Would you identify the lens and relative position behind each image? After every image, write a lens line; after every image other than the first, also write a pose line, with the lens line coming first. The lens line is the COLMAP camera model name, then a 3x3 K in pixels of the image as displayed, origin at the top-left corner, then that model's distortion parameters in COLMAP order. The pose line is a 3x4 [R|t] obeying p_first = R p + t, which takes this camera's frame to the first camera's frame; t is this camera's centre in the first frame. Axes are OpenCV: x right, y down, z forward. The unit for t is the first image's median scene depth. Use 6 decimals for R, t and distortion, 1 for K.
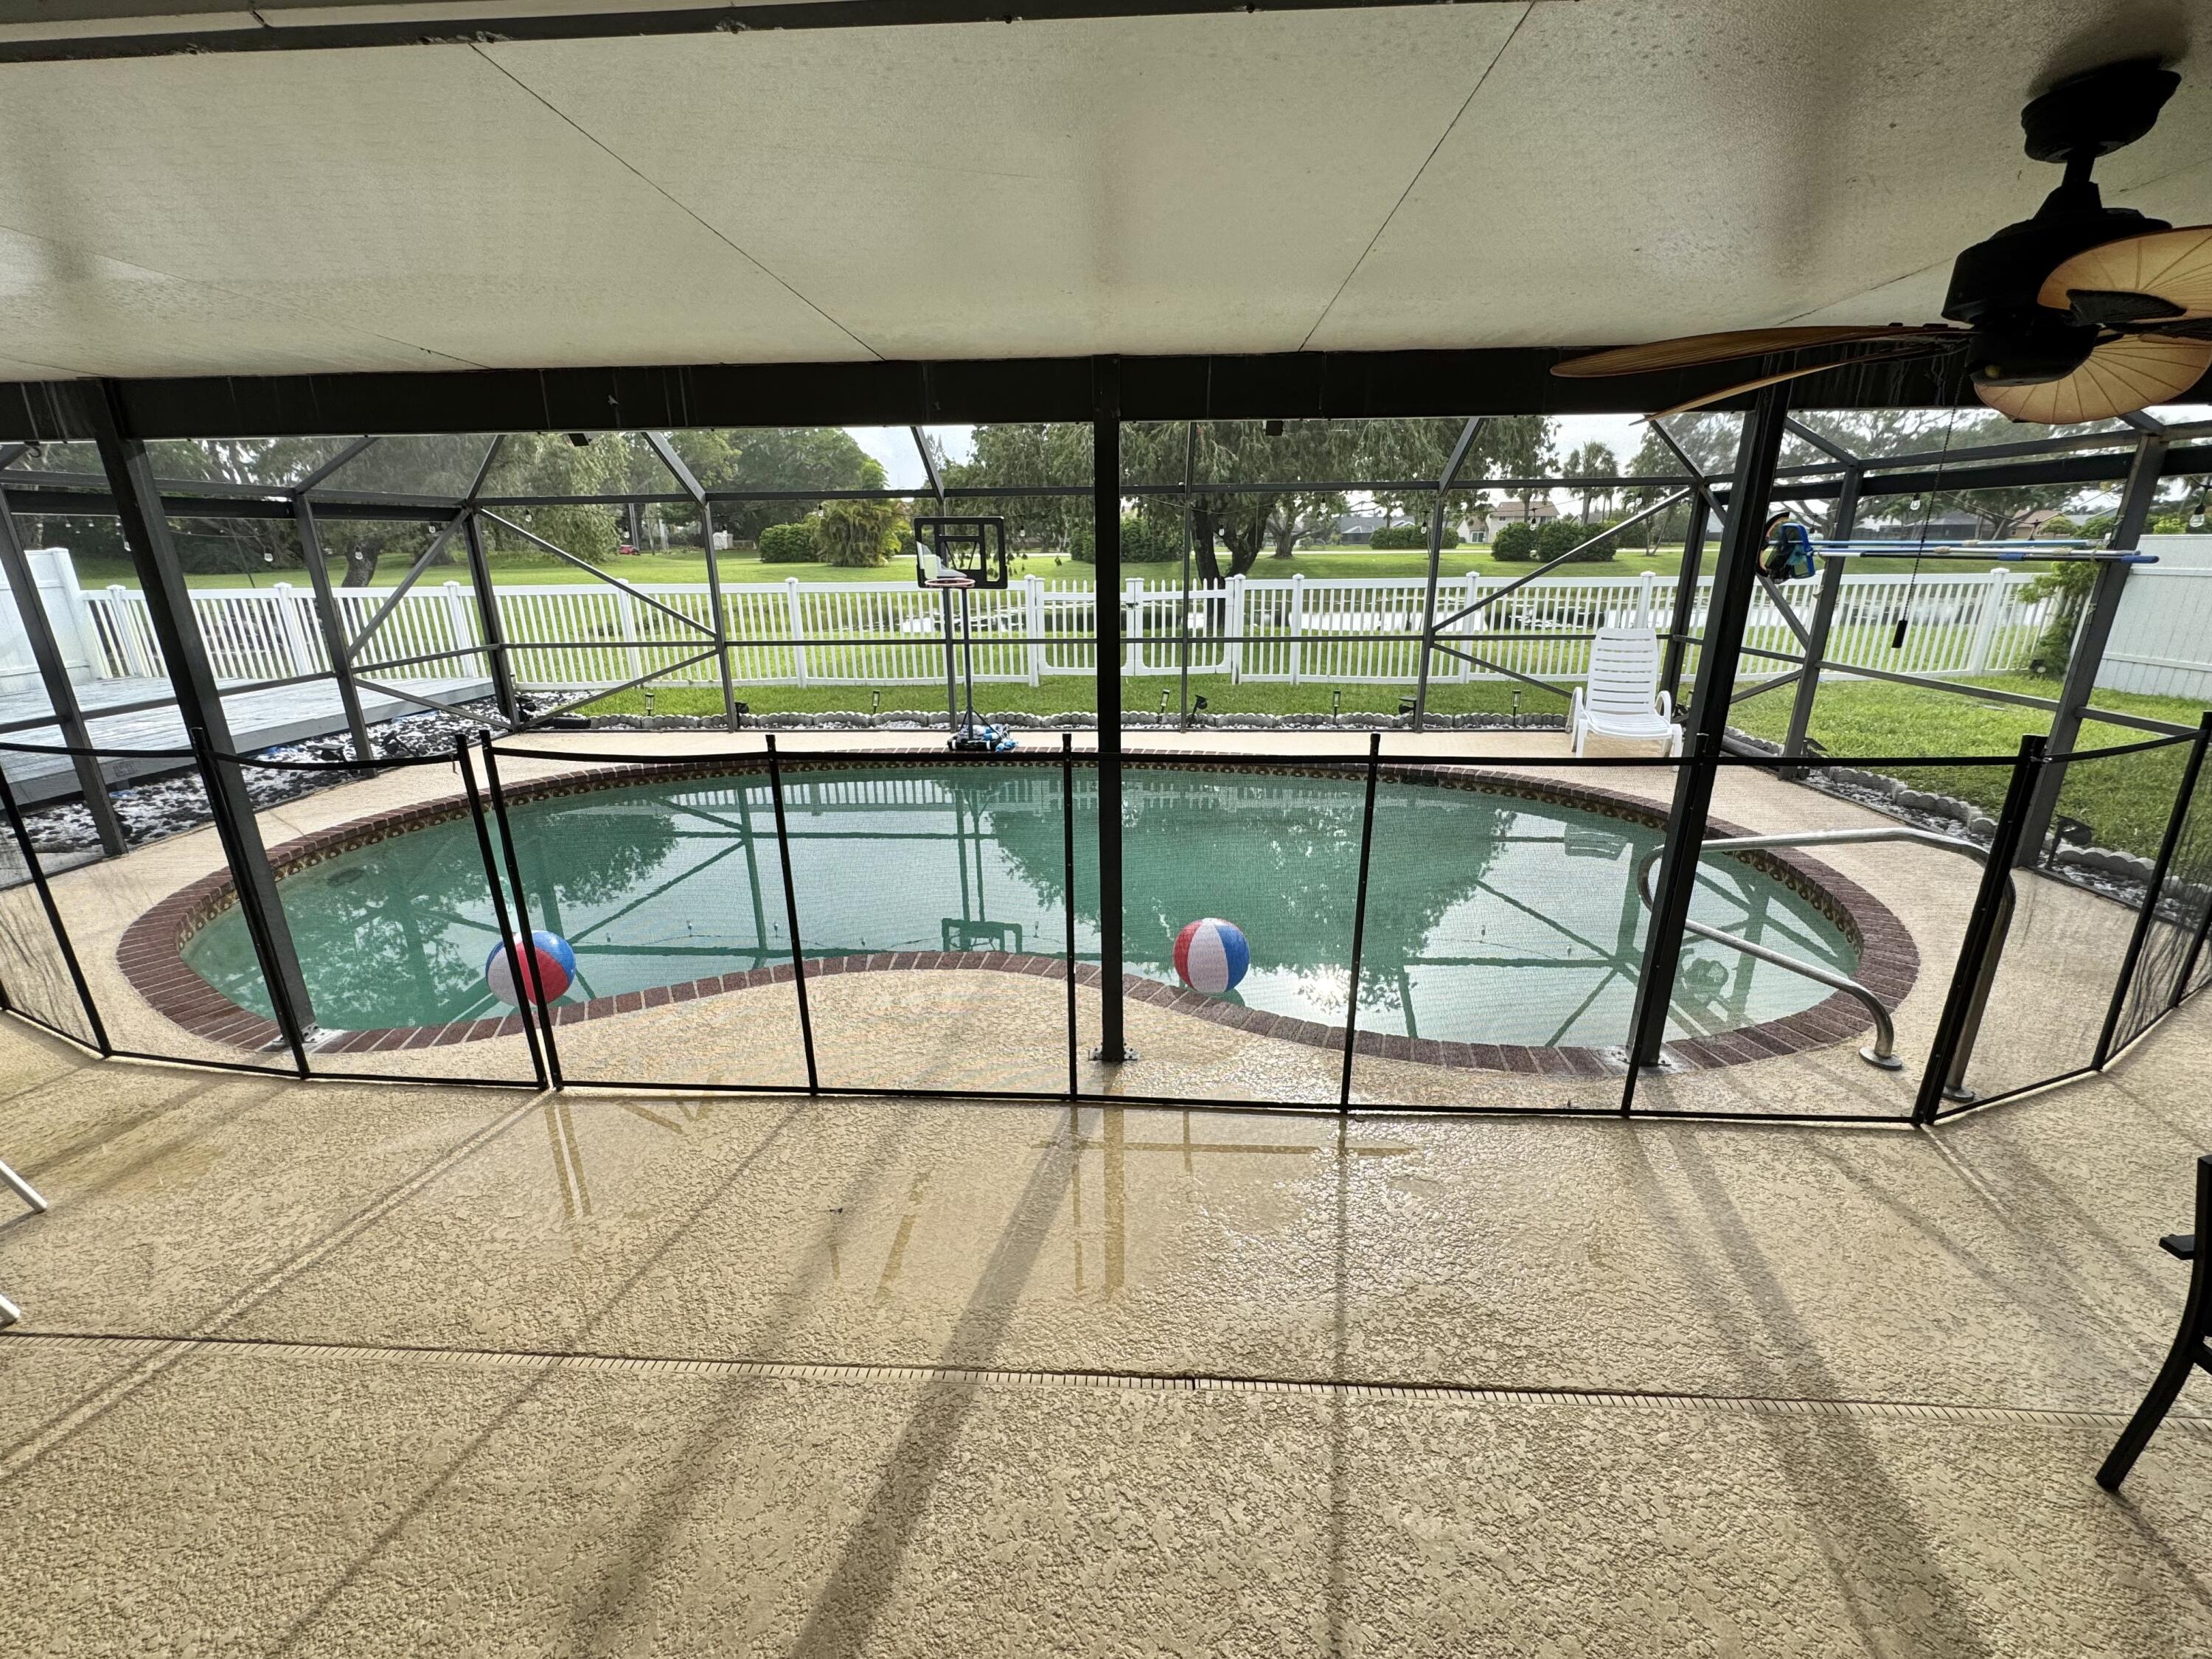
lens RADIAL K [[906.9, 0, 1106.0], [0, 906.9, 829.5], [0, 0, 1]] dist [-0.000811, 0.000128]
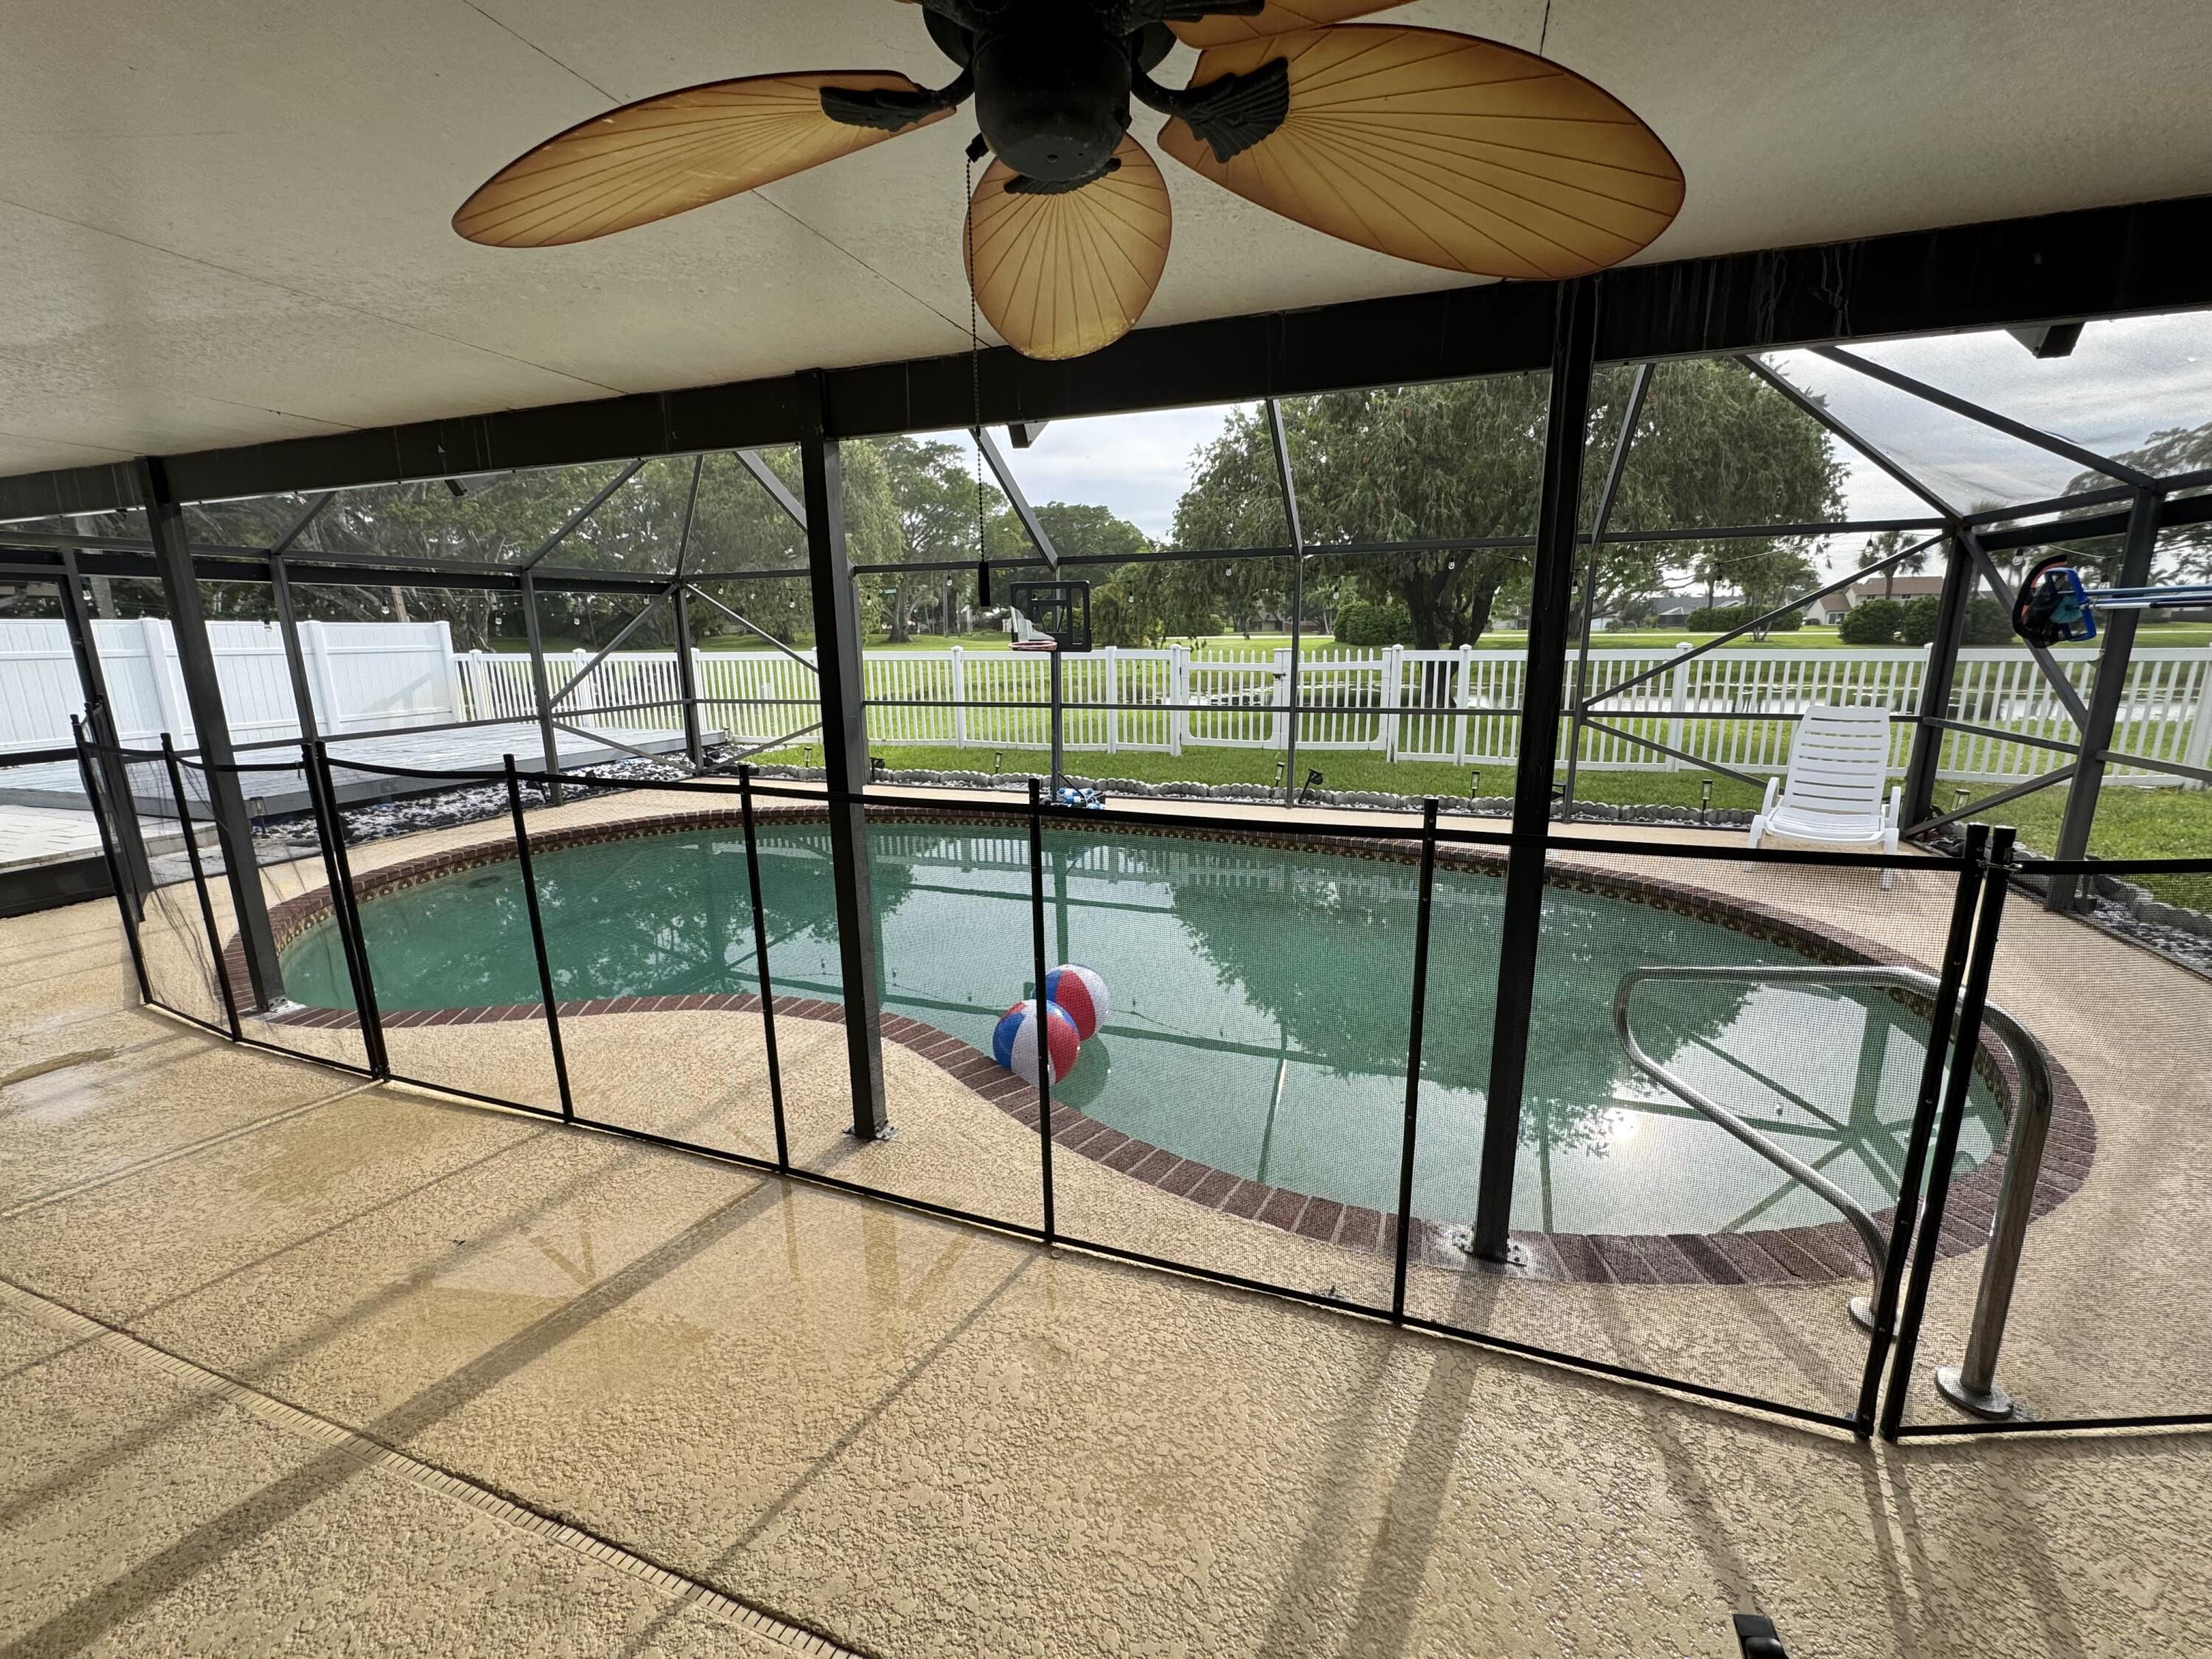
lens RADIAL K [[906.9, 0, 1106.0], [0, 906.9, 829.5], [0, 0, 1]] dist [-0.000811, 0.000128]
pose [[0.956323, 0.061784, -0.285710, 0.187455], [-0.086160, 0.993564, -0.073539, -0.001179], [0.279327, 0.094944, 0.955490, 0.071133]]
